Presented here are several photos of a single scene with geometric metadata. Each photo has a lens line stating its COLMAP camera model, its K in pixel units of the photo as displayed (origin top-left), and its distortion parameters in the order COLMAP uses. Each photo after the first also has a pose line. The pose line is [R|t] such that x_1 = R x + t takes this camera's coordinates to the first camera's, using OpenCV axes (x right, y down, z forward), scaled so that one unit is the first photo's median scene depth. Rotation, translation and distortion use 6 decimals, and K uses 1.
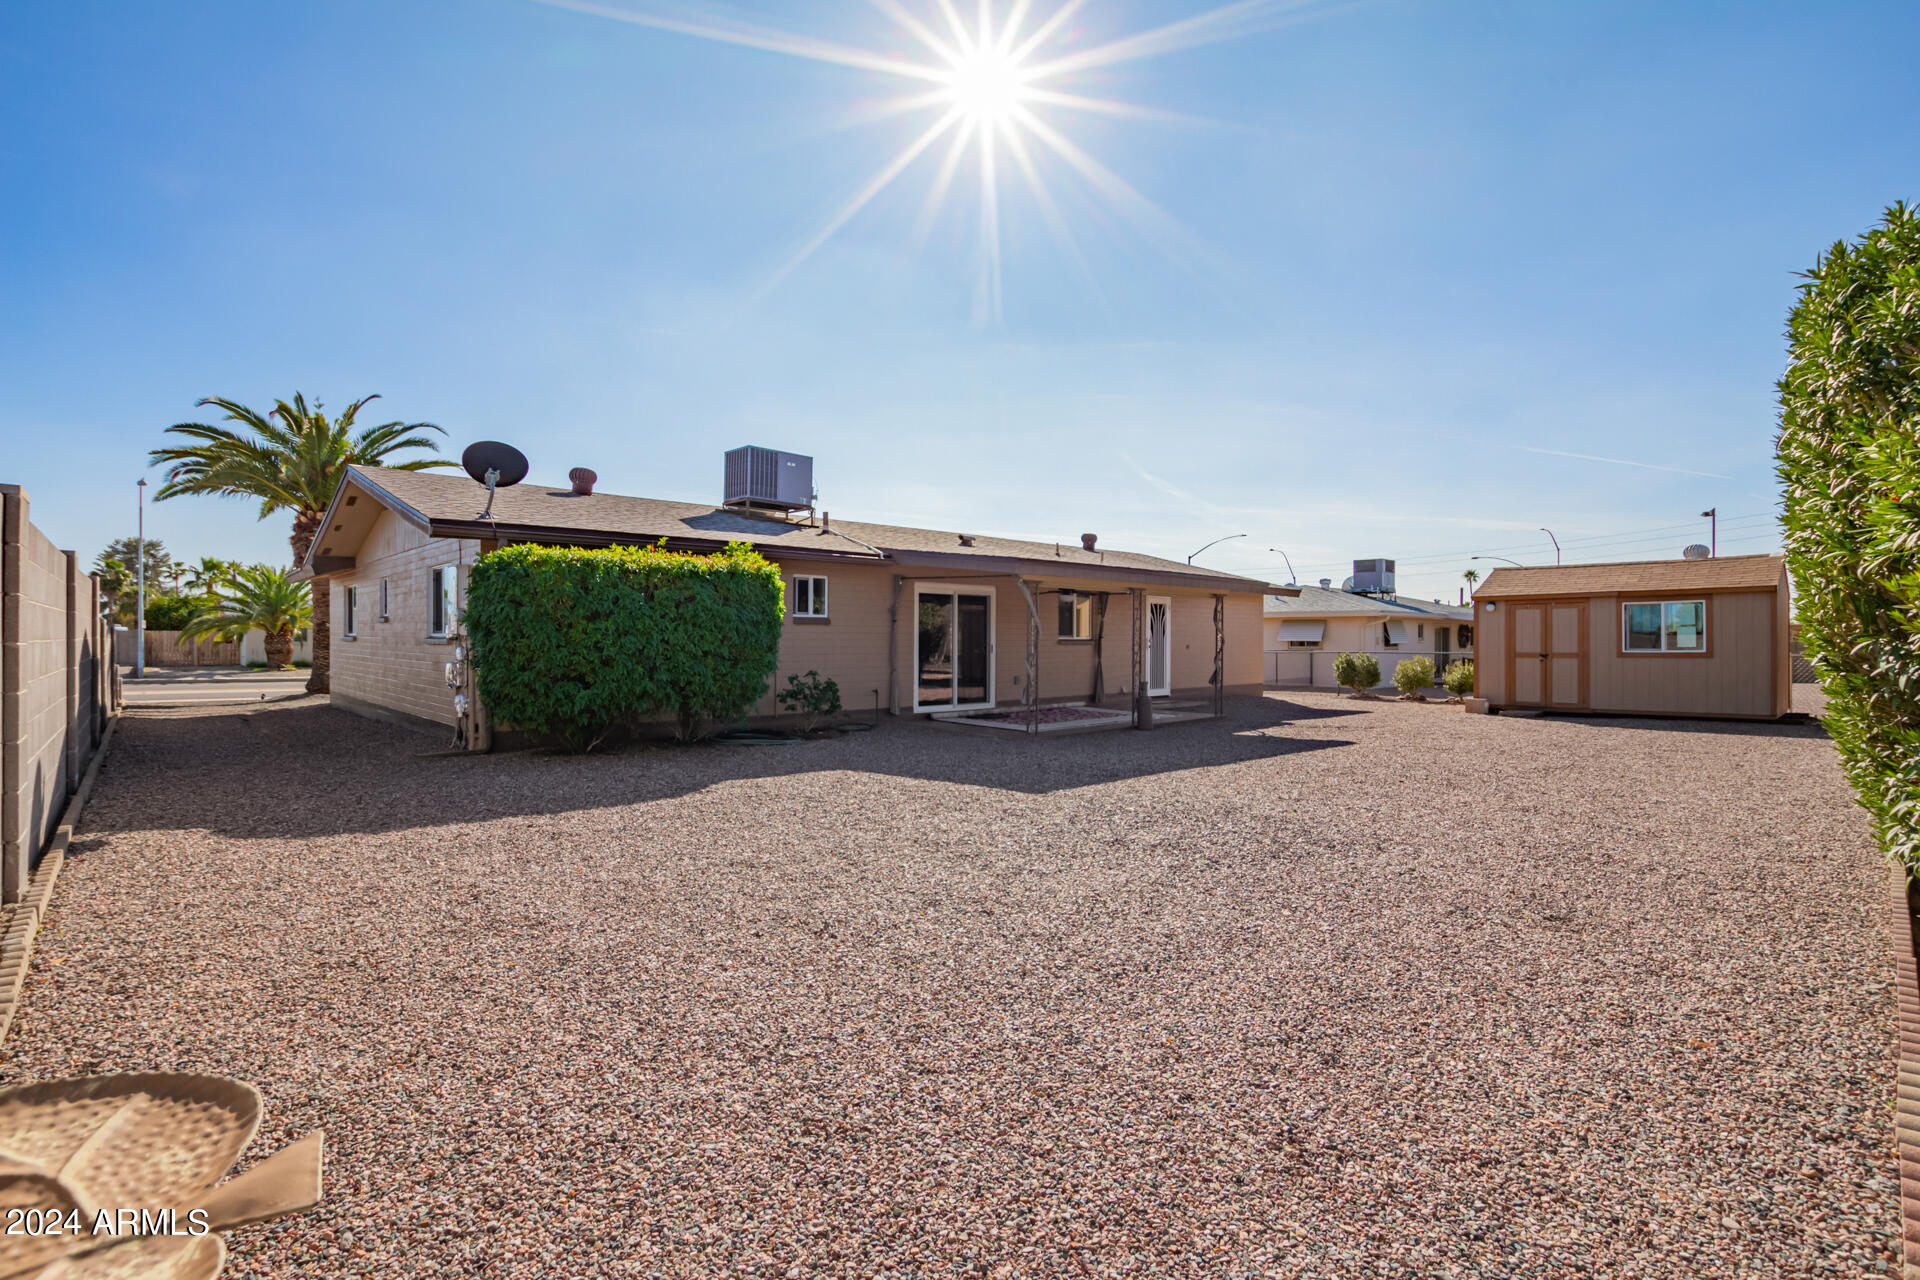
lens RADIAL K [[887.6, 0, 1001.1], [0, 887.6, 642.6], [0, 0, 1]] dist [0.010392, -0.000085]
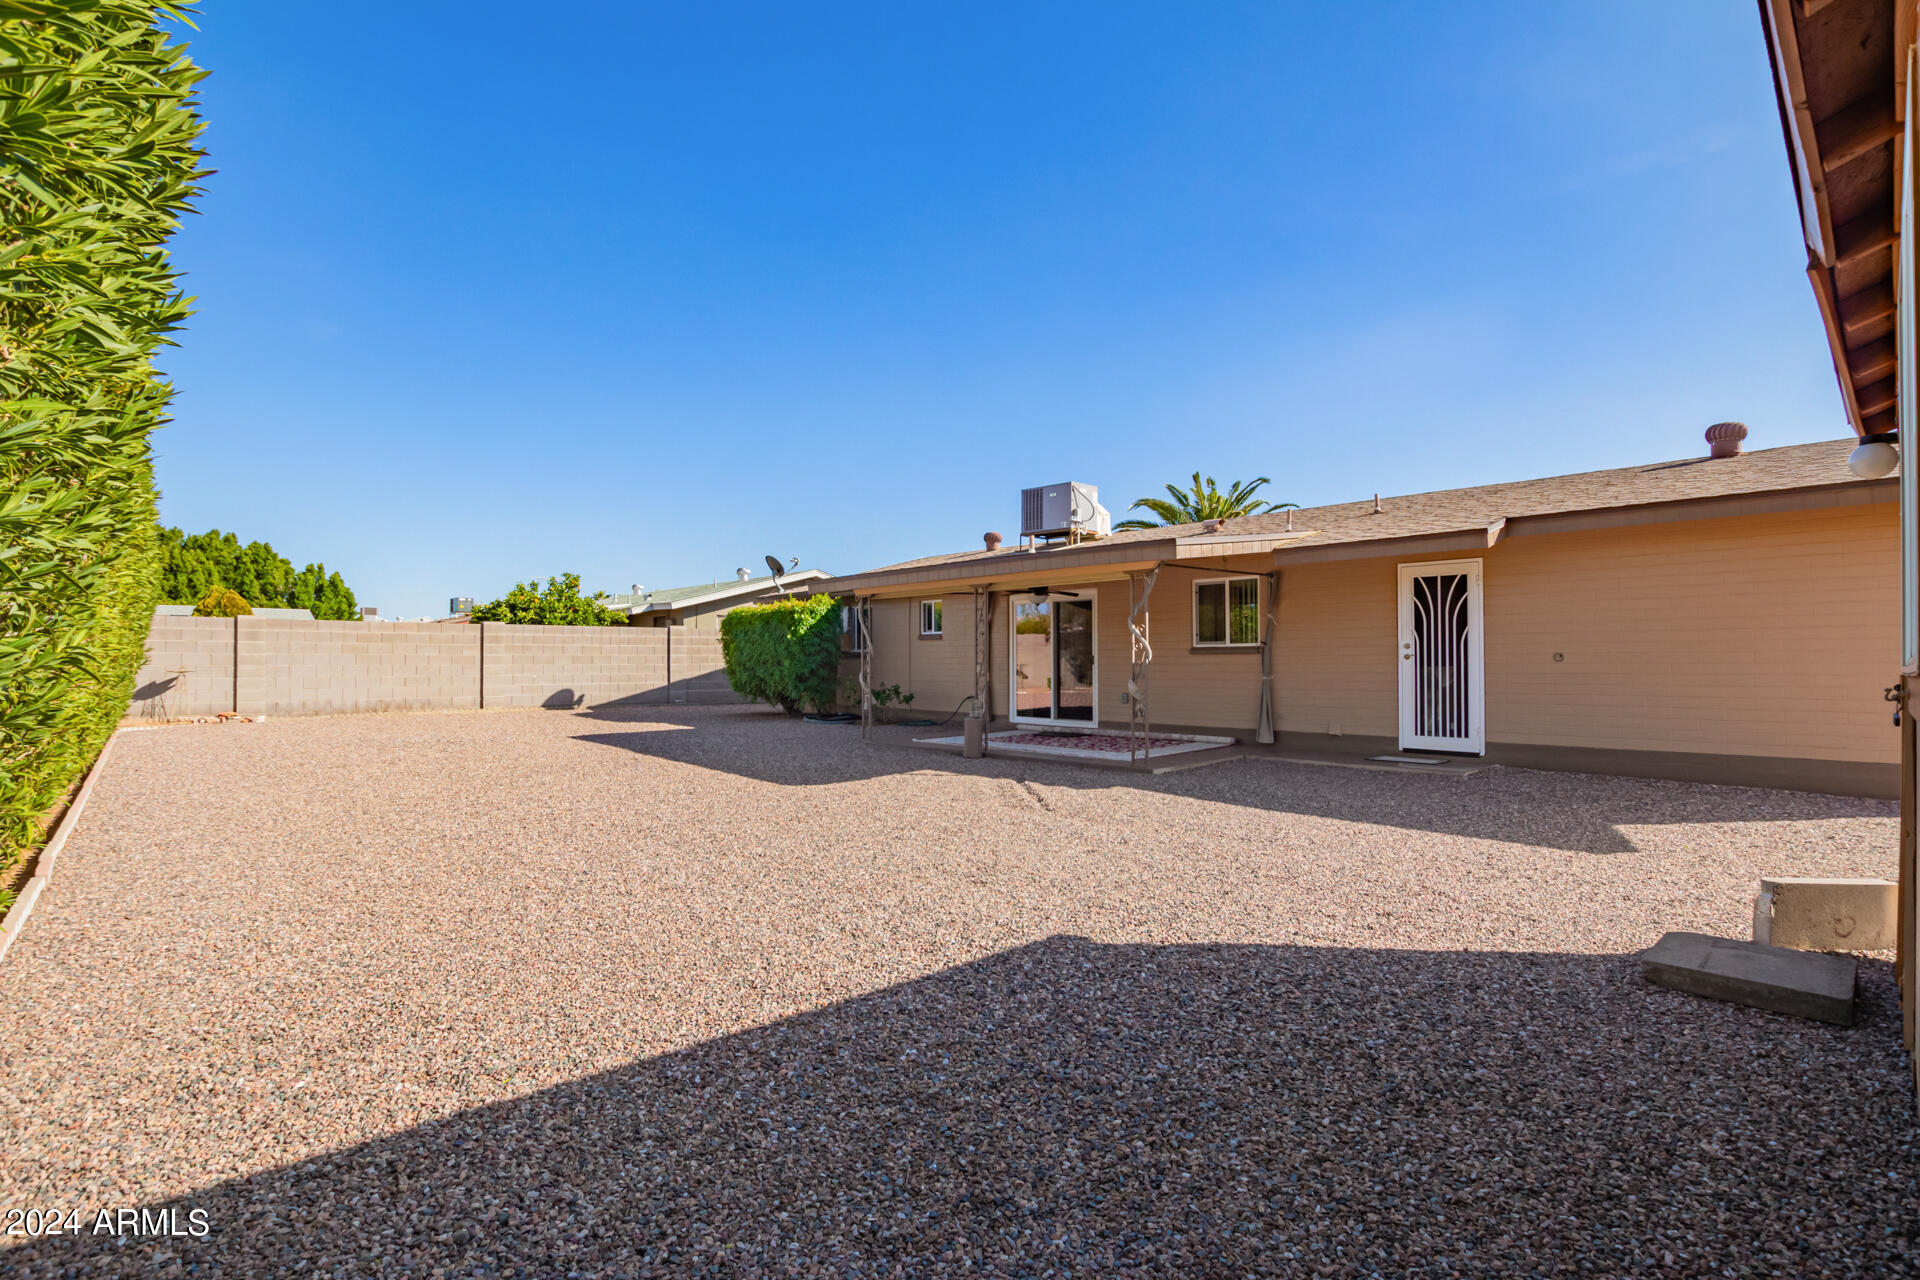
lens RADIAL K [[887.6, 0, 961.9], [0, 887.6, 644.4], [0, 0, 1]] dist [0.010392, -0.000085]
pose [[-0.006753, -0.016426, -0.999842, 0.714921], [0.002908, 0.999861, -0.016446, 0.004655], [0.999973, -0.003019, -0.006704, 0.724465]]
